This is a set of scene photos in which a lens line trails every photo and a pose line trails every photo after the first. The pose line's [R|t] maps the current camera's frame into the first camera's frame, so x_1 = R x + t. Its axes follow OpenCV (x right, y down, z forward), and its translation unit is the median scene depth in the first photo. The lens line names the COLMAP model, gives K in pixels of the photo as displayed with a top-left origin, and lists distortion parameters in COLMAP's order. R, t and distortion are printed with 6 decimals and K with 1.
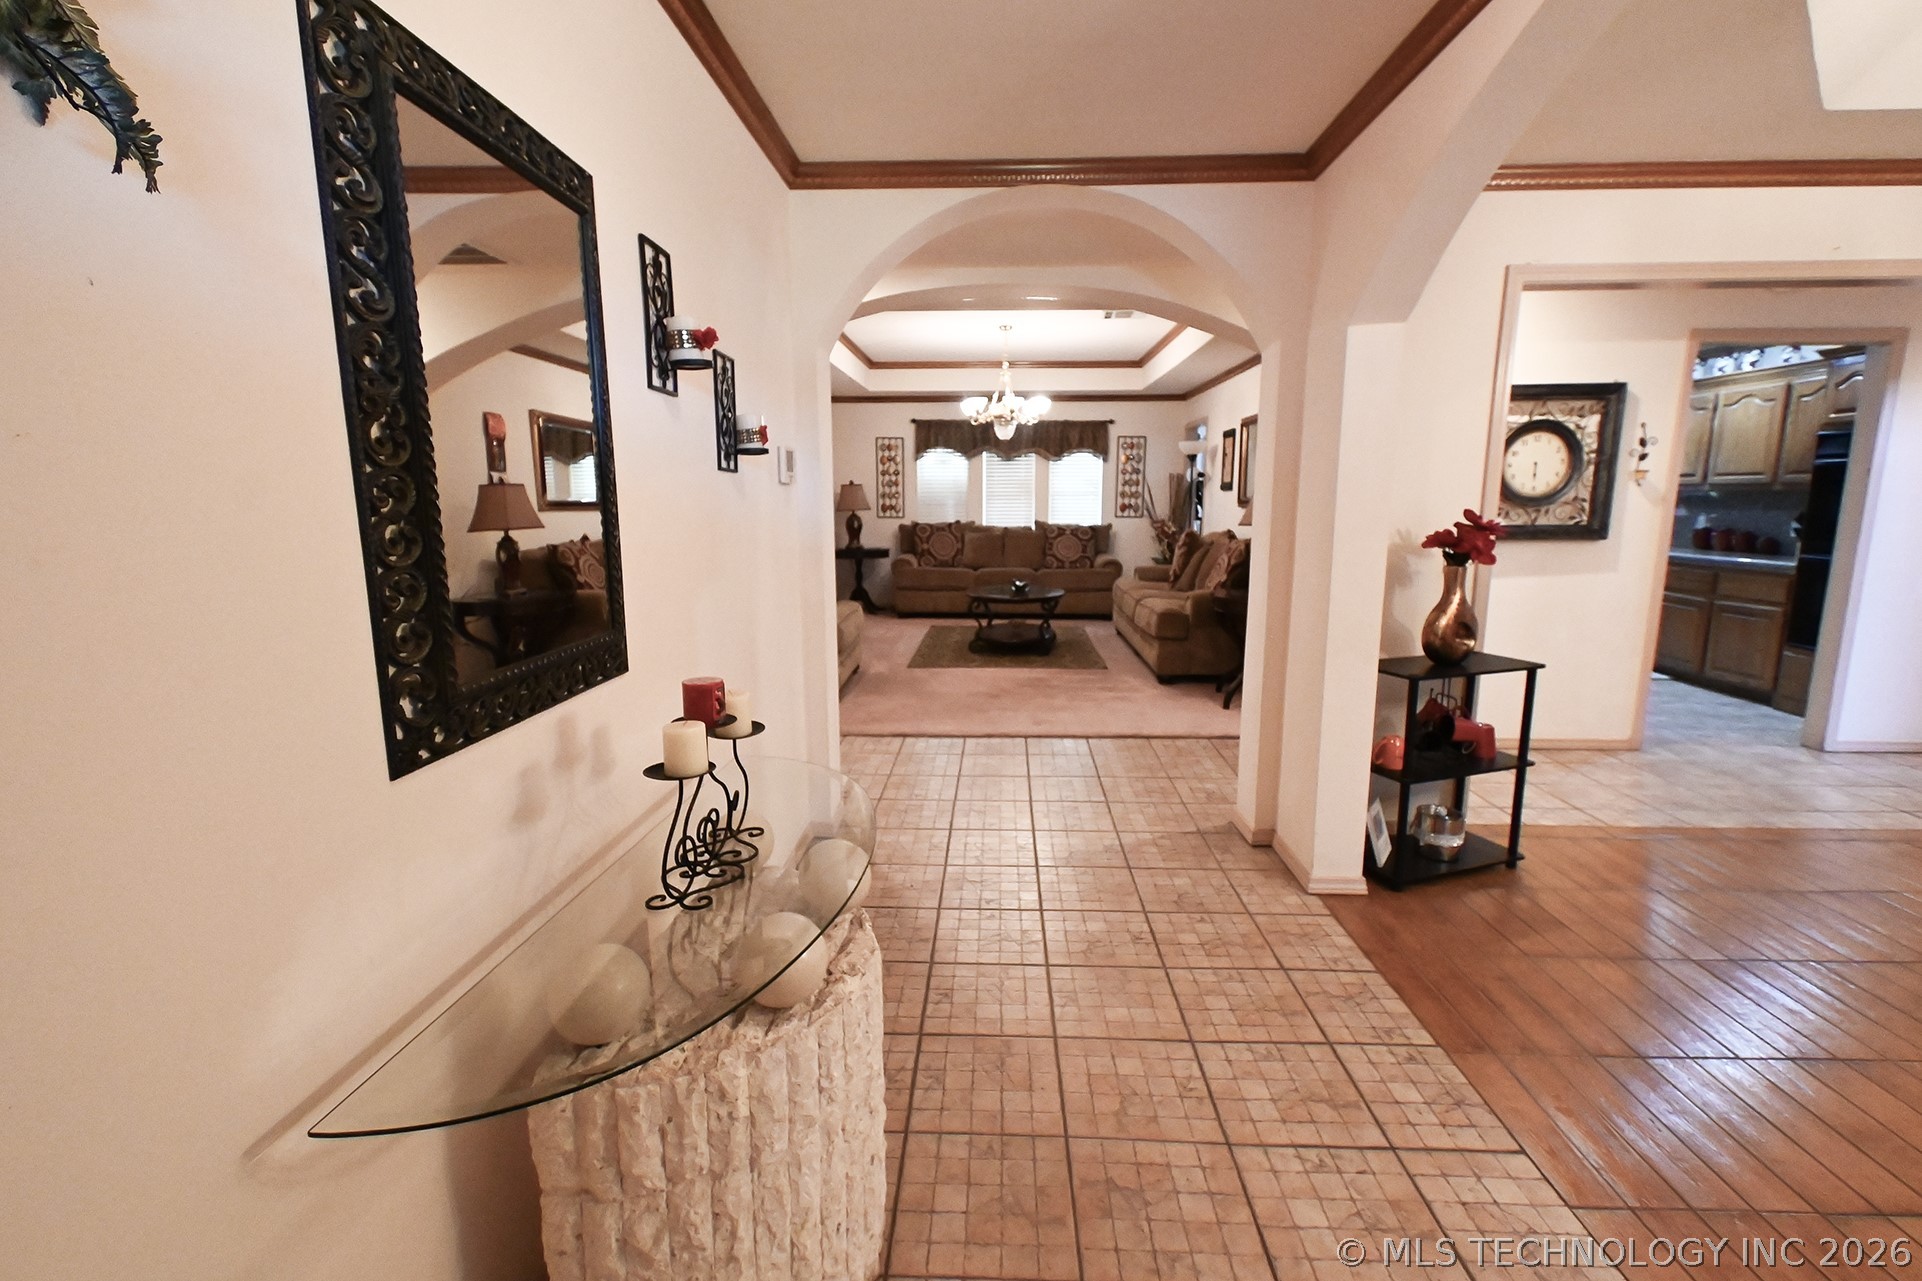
lens RADIAL K [[857.1, 0, 961.0], [0, 857.1, 640.5], [0, 0, 1]] dist [0.005451, 0.000545]
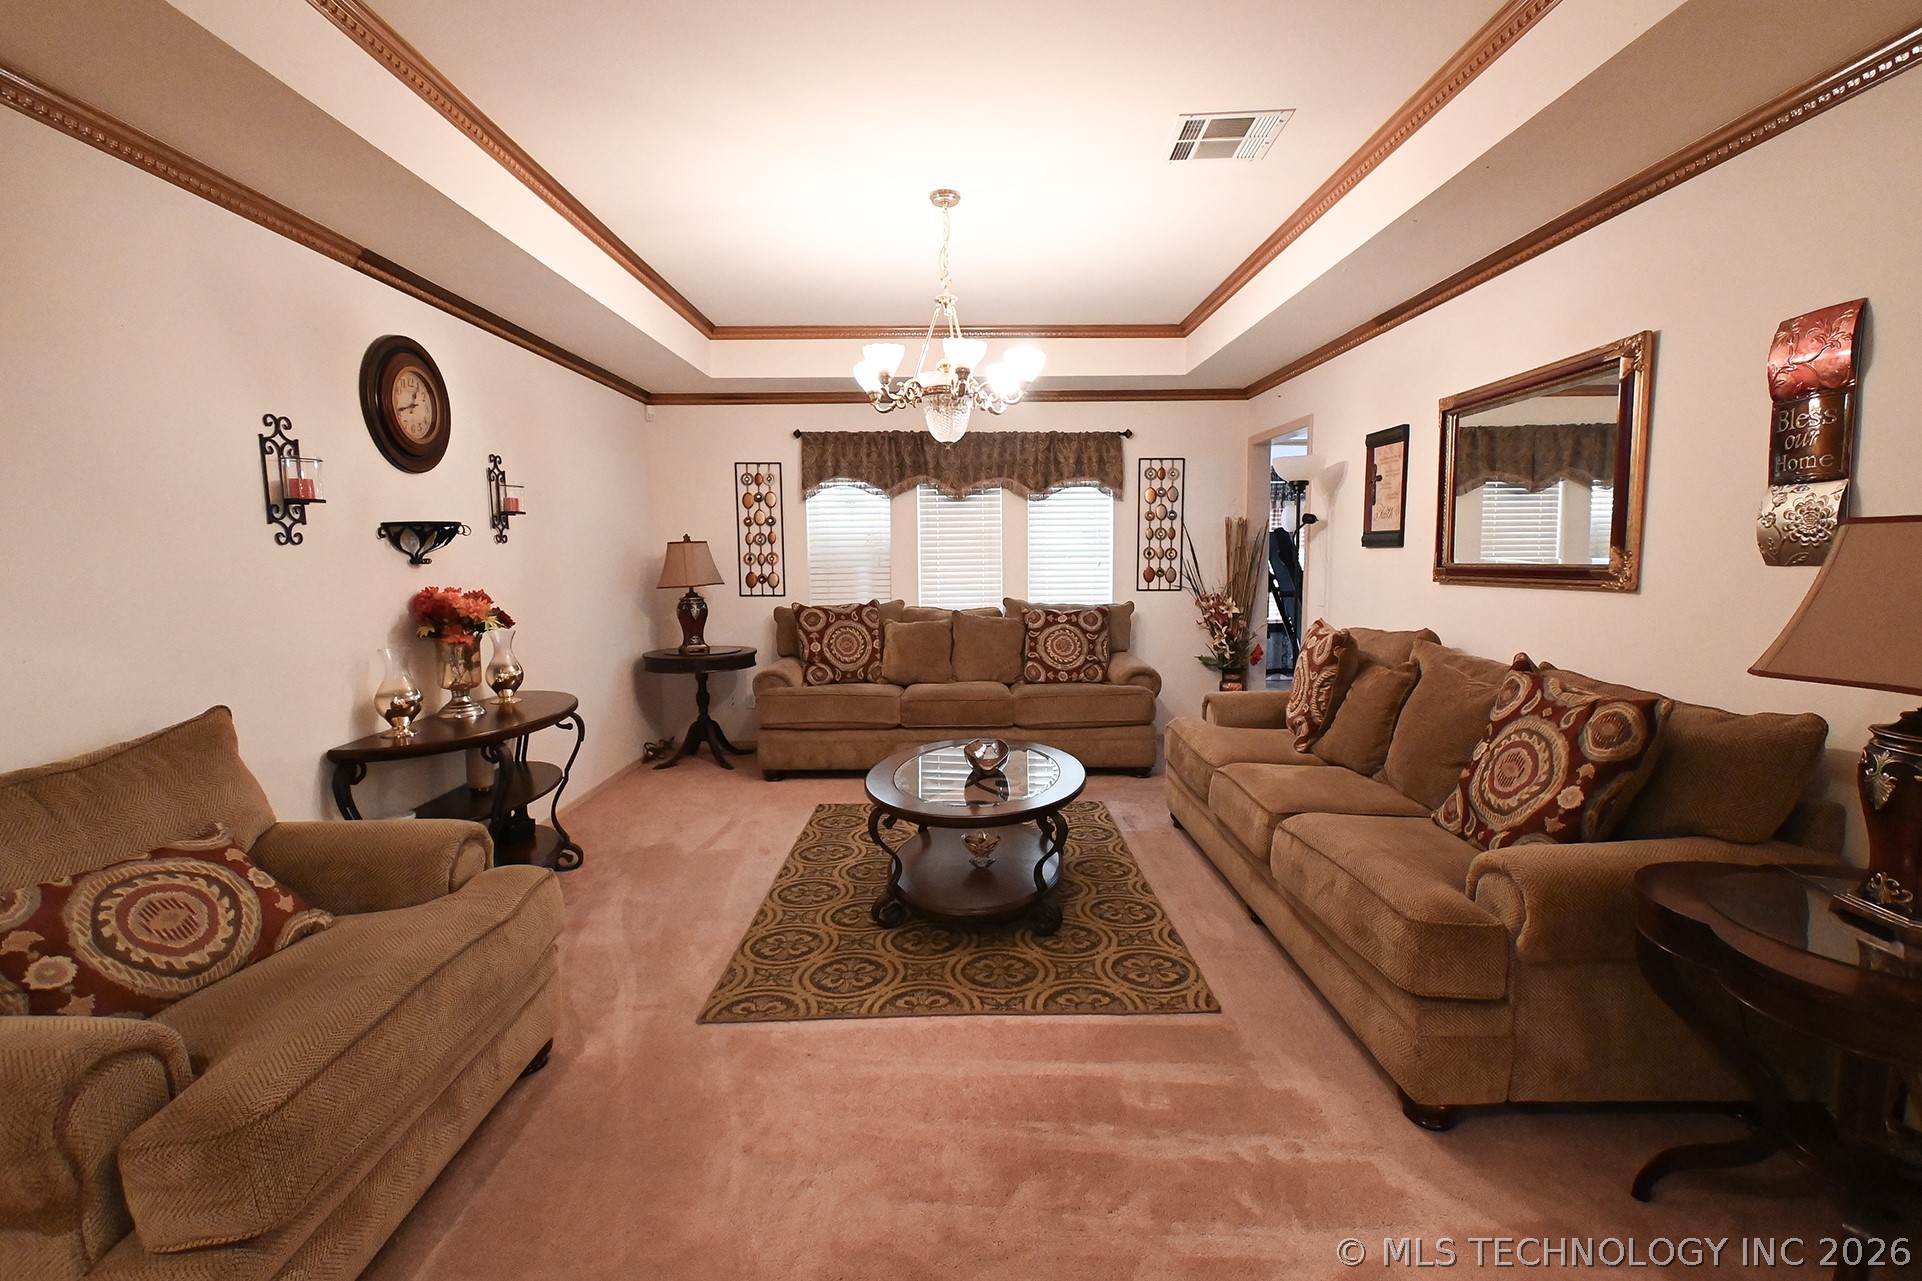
lens RADIAL K [[822.9, 0, 961.0], [0, 822.9, 640.5], [0, 0, 1]] dist [0.001115, 0.000102]
pose [[0.998543, -0.015789, 0.051602, 0.026378], [0.018684, 0.998250, -0.056099, -0.080325], [-0.050626, 0.056981, 0.997091, 0.439057]]
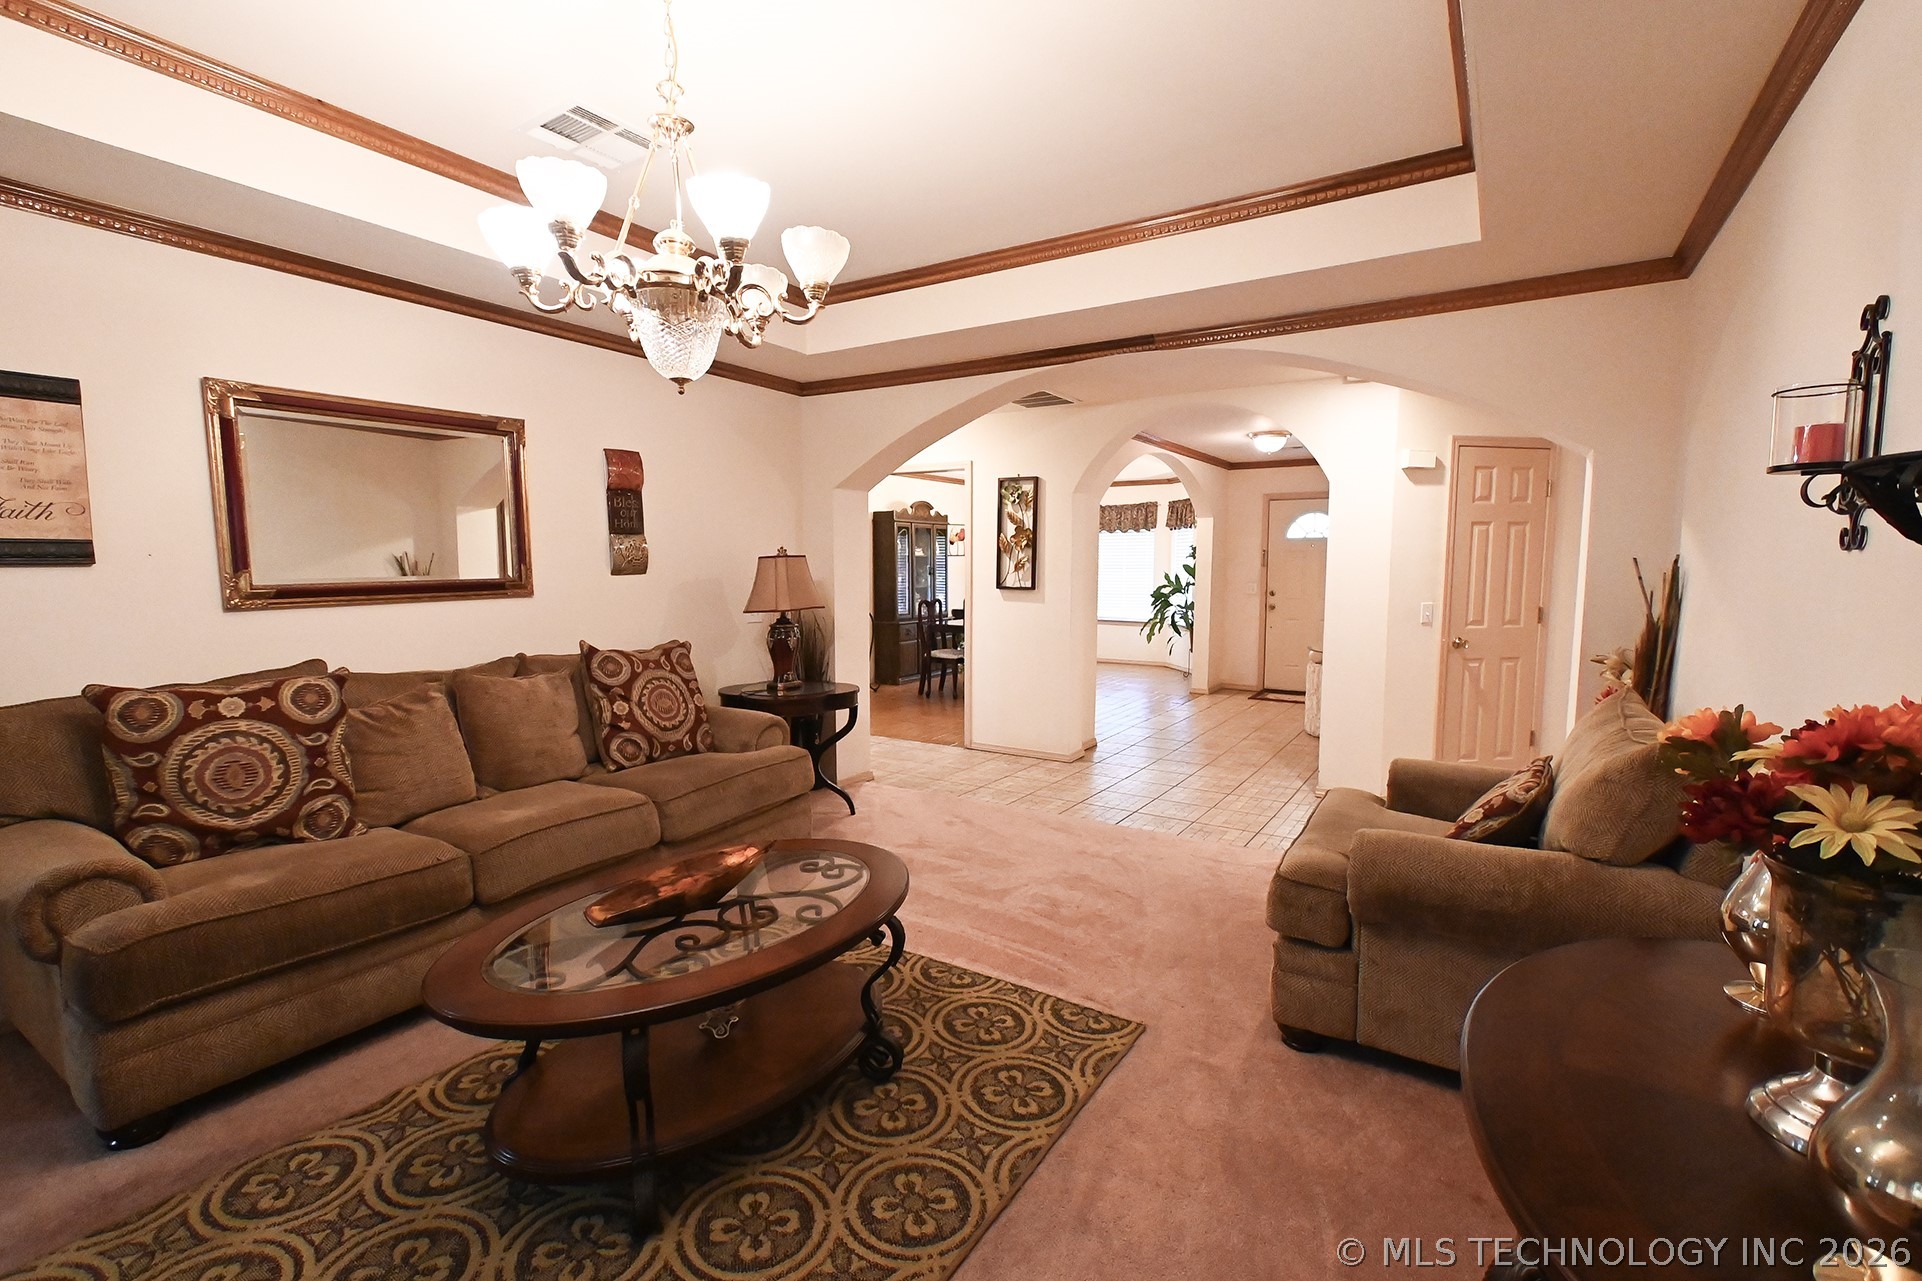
lens RADIAL K [[857.1, 0, 961.0], [0, 857.1, 640.5], [0, 0, 1]] dist [0.005451, 0.000545]
pose [[-0.859206, -0.050194, 0.509162, -0.149844], [0.082050, 0.968778, 0.233960, -0.177542], [-0.505008, 0.242797, -0.828261, 1.006462]]
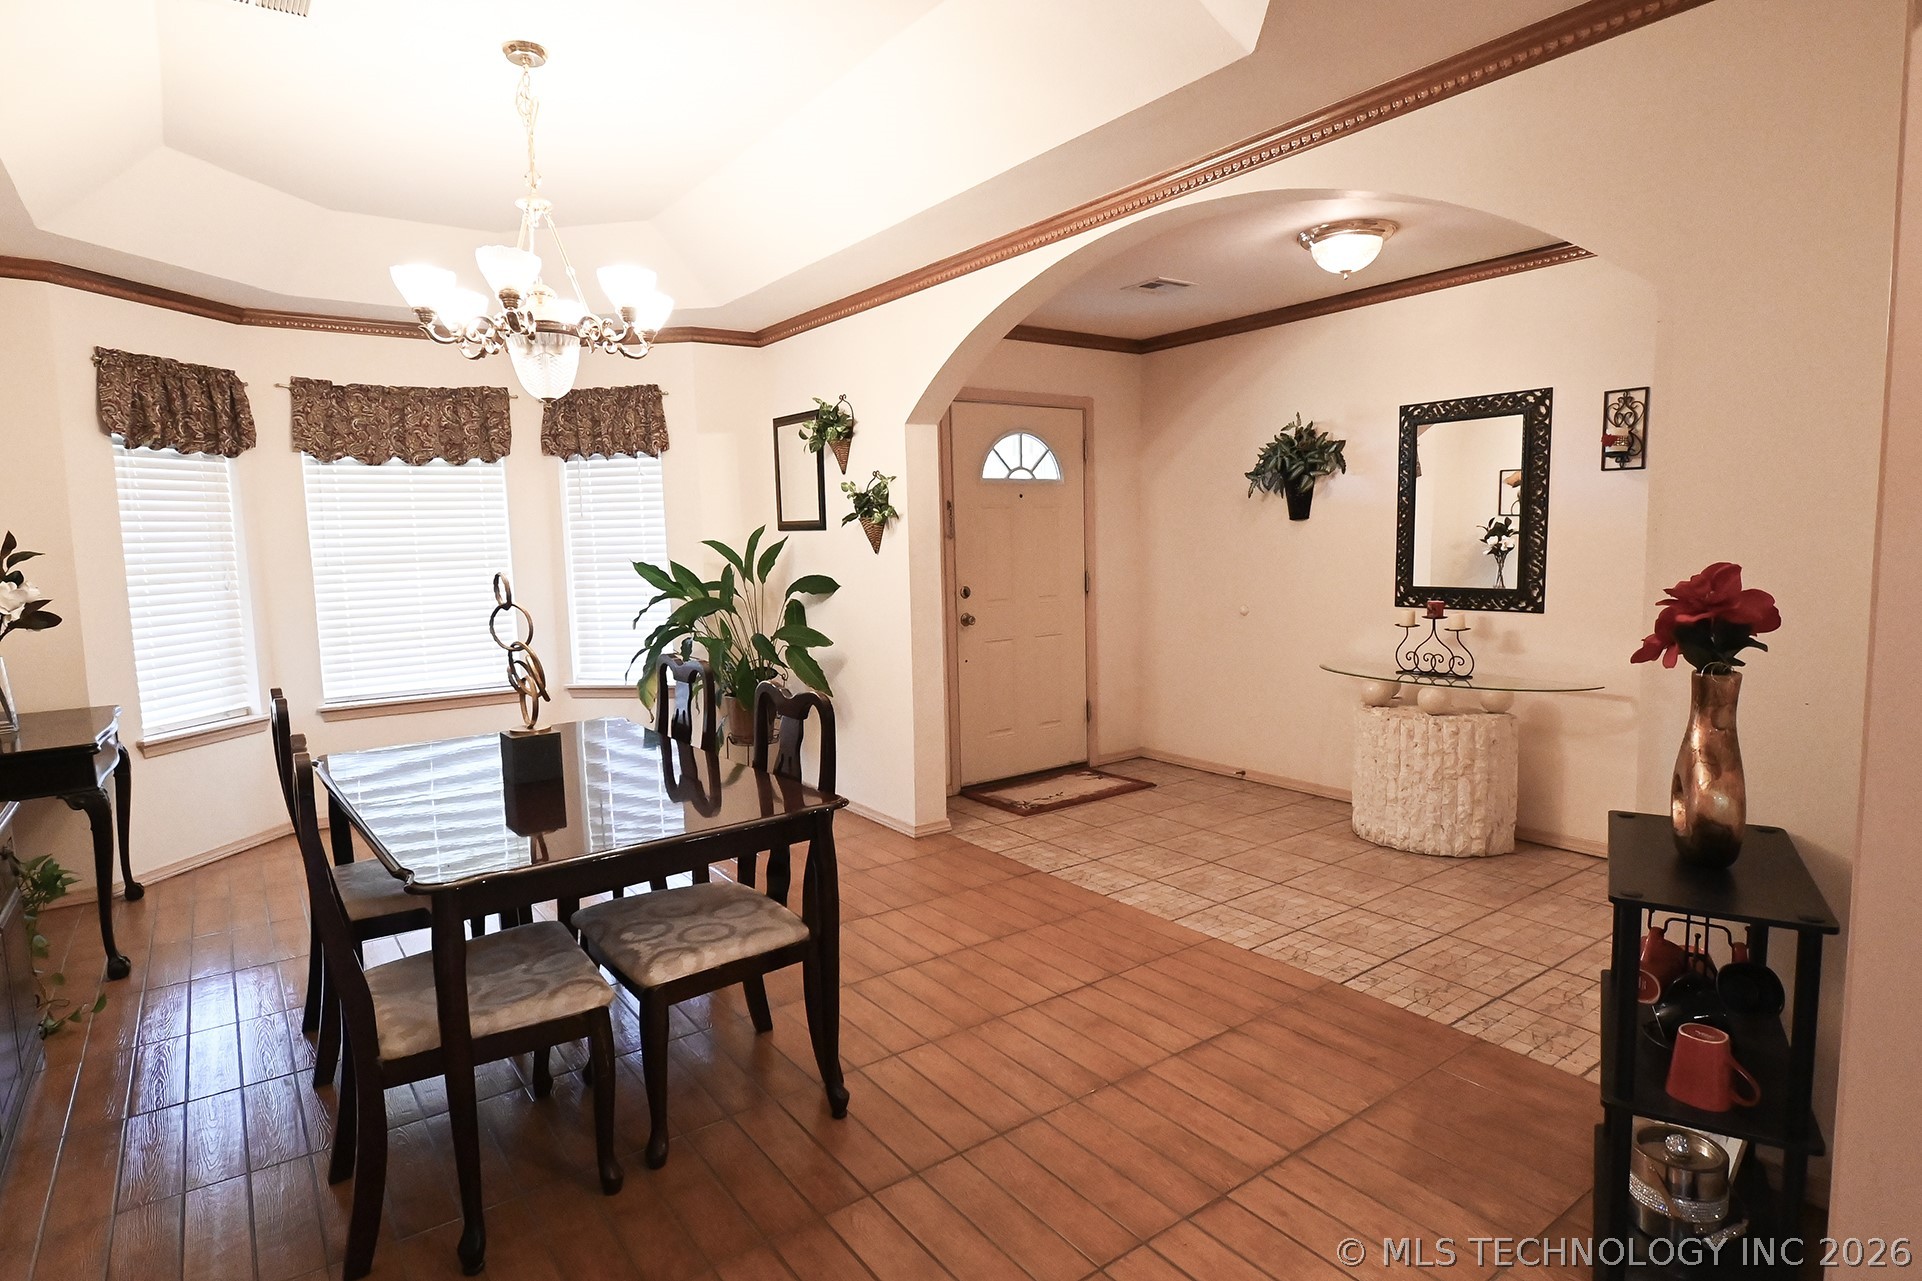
lens RADIAL K [[1036.7, 0, 964.1], [0, 1036.7, 610.4], [0, 0, 1]] dist [0.001145, 0.000313]
pose [[-0.783801, 0.063021, -0.617806, 0.445861], [-0.082894, 0.975318, 0.204656, -0.072924], [0.615455, 0.211622, -0.759231, 0.403614]]
